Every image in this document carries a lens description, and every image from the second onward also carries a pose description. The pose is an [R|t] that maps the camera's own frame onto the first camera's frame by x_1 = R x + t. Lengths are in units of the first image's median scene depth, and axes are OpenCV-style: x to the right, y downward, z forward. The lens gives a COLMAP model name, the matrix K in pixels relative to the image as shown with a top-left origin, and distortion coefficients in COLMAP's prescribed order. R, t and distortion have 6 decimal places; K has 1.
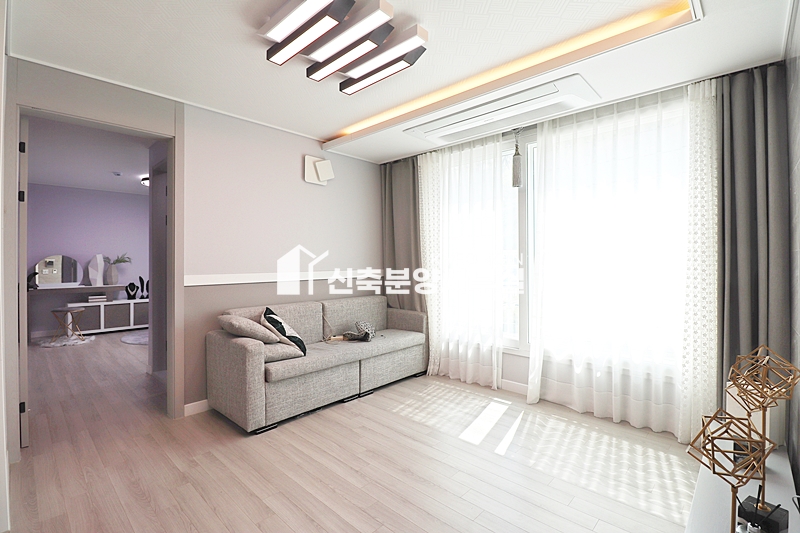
lens RADIAL K [[368.8, 0, 399.8], [0, 368.8, 258.5], [0, 0, 1]] dist [-0.007468, -0.009468]
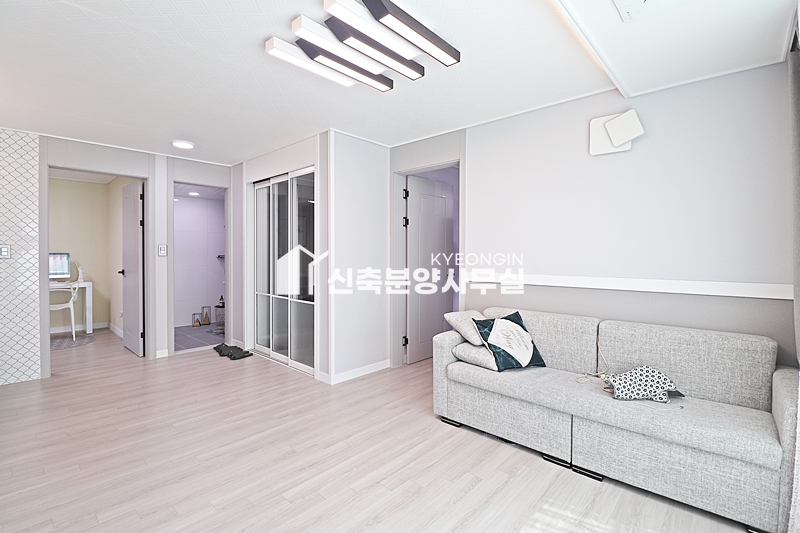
lens RADIAL K [[368.8, 0, 403.3], [0, 368.8, 262.1], [0, 0, 1]] dist [-0.007468, -0.009468]
pose [[0.008489, 0.024182, -0.999672, 0.579813], [0.002486, 0.999704, 0.024204, -0.015592], [0.999961, -0.002691, 0.008426, 0.736759]]
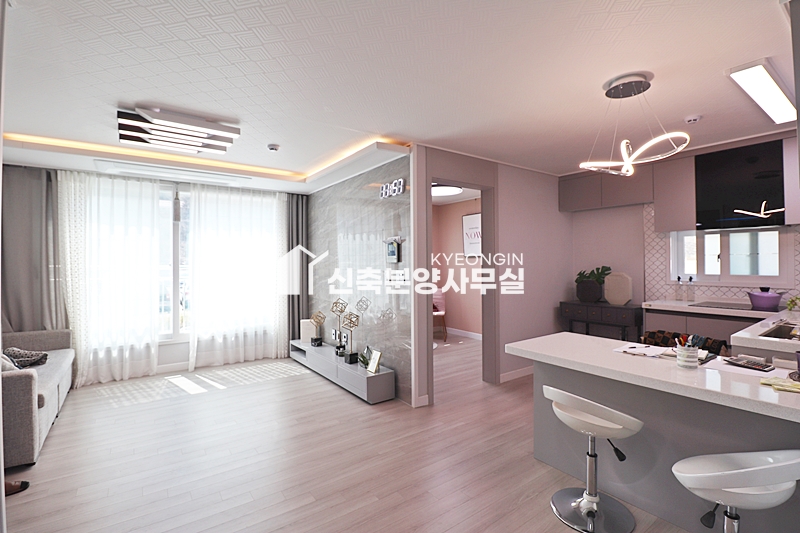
lens RADIAL K [[368.8, 0, 401.3], [0, 368.8, 258.6], [0, 0, 1]] dist [-0.007468, -0.009468]
pose [[0.180326, 0.009626, 0.983560, -0.972785], [0.000824, 0.999950, -0.009937, -0.044494], [-0.983607, 0.002603, 0.180309, -0.098583]]
